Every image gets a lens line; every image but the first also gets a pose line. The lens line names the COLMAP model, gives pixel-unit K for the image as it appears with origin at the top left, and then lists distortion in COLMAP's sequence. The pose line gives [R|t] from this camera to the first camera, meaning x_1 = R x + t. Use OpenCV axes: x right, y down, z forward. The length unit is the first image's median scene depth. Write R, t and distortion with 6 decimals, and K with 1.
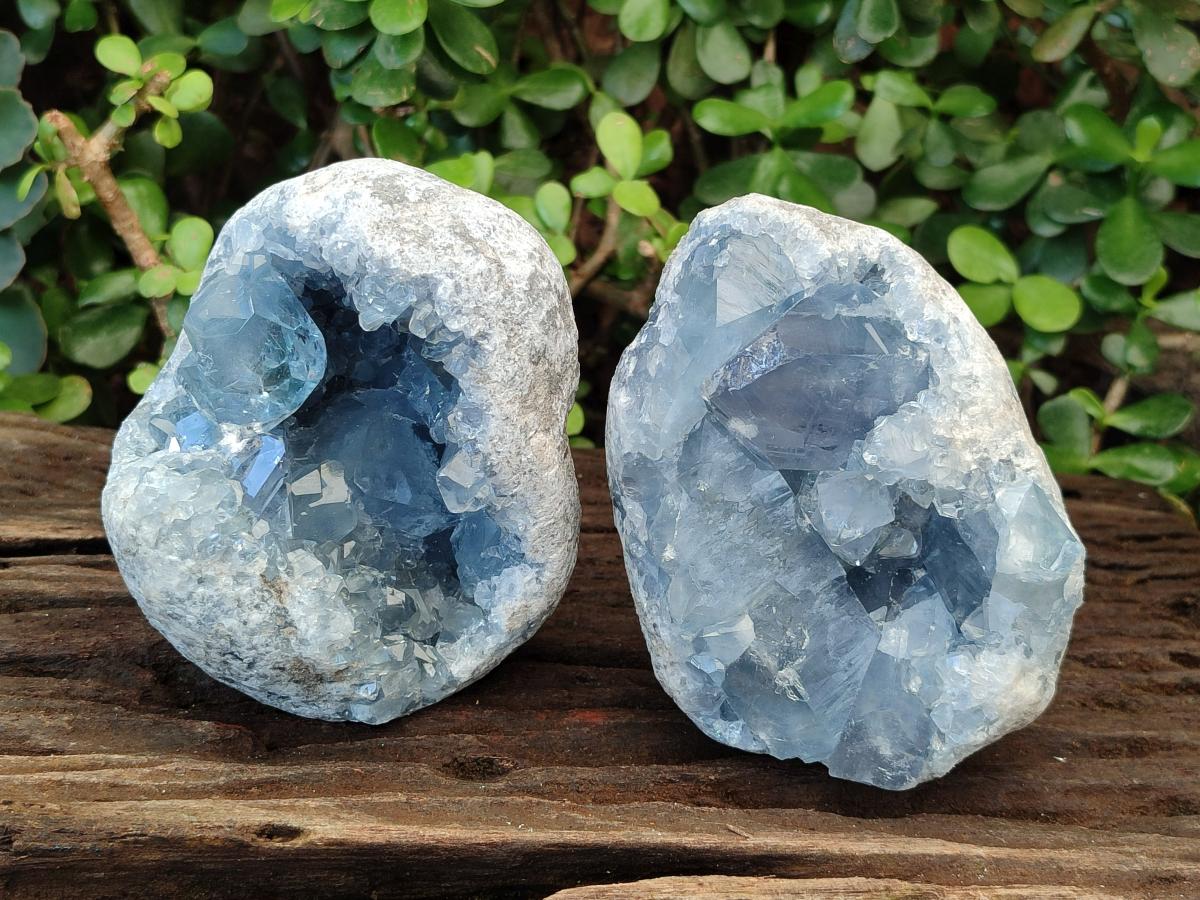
lens RADIAL K [[1738.5, 0, 600.0], [0, 1738.5, 450.0], [0, 0, 1]] dist [0.358943, -2.314687]
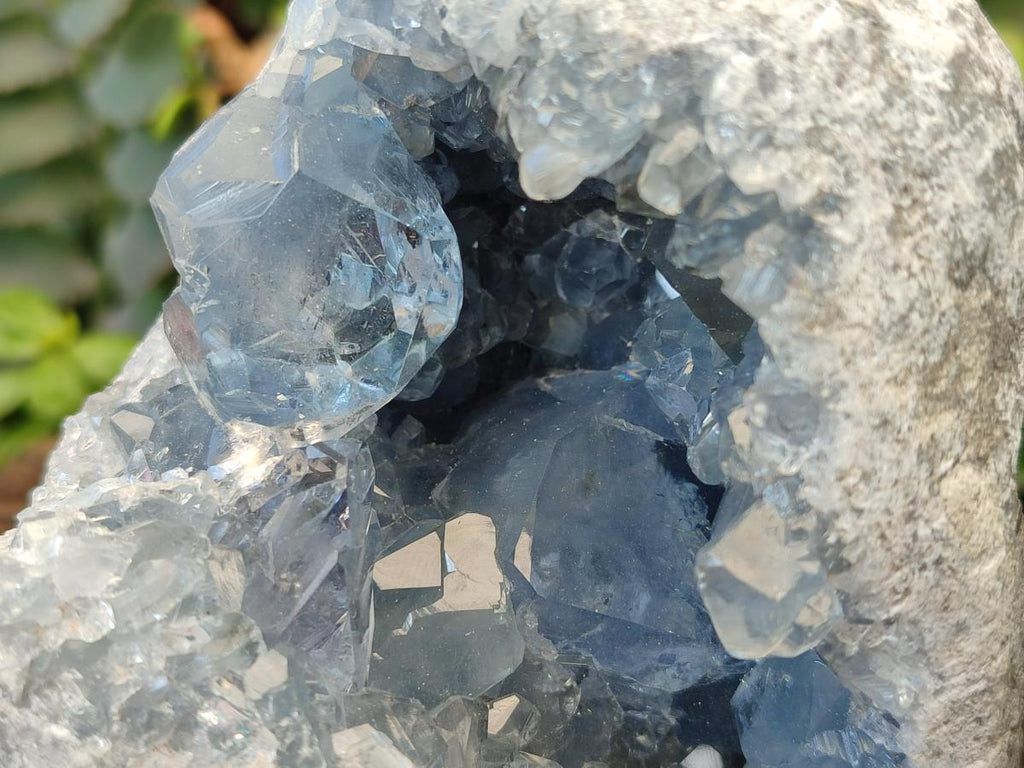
lens RADIAL K [[1553.1, 0, 512.0], [0, 1553.1, 384.0], [0, 0, 1]] dist [0.229823, -1.578356]
pose [[0.971510, 0.021580, -0.236013, -0.051520], [-0.040709, 0.996240, -0.076482, 0.002981], [0.233475, 0.083911, 0.968735, 0.640366]]
